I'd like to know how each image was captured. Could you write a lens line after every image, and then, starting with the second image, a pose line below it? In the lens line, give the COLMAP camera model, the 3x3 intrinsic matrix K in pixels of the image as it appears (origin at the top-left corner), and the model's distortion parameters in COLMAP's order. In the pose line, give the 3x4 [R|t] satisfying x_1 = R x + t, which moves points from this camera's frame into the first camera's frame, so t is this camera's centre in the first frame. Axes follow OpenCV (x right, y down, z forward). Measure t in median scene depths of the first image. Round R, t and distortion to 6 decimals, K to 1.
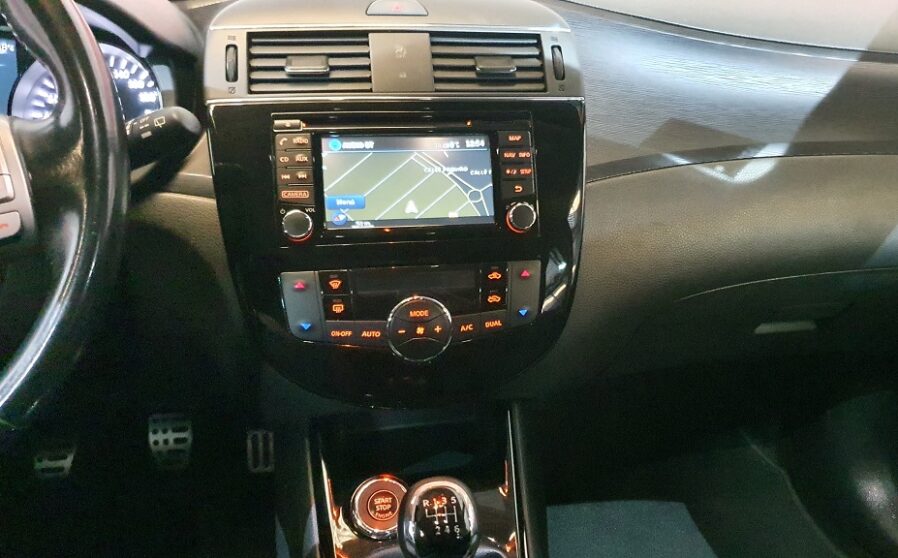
lens RADIAL K [[700.4, 0, 499.5], [0, 700.4, 299.1], [0, 0, 1]] dist [0.010324, -0.008221]
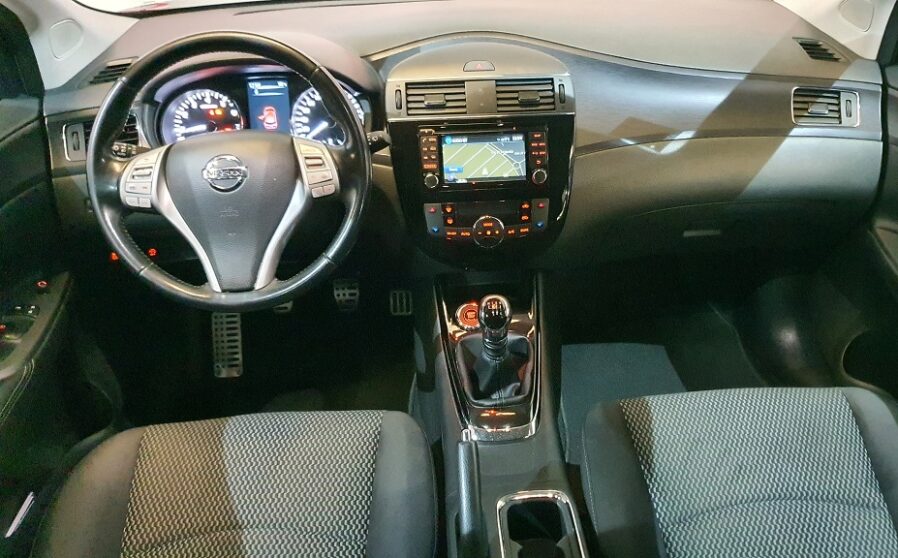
lens RADIAL K [[700.4, 0, 499.5], [0, 700.4, 299.1], [0, 0, 1]] dist [0.010324, -0.008221]
pose [[0.992418, 0.027817, -0.119721, 0.166523], [-0.010297, 0.989444, 0.144547, -0.058642], [0.122478, -0.142218, 0.982229, -1.030640]]
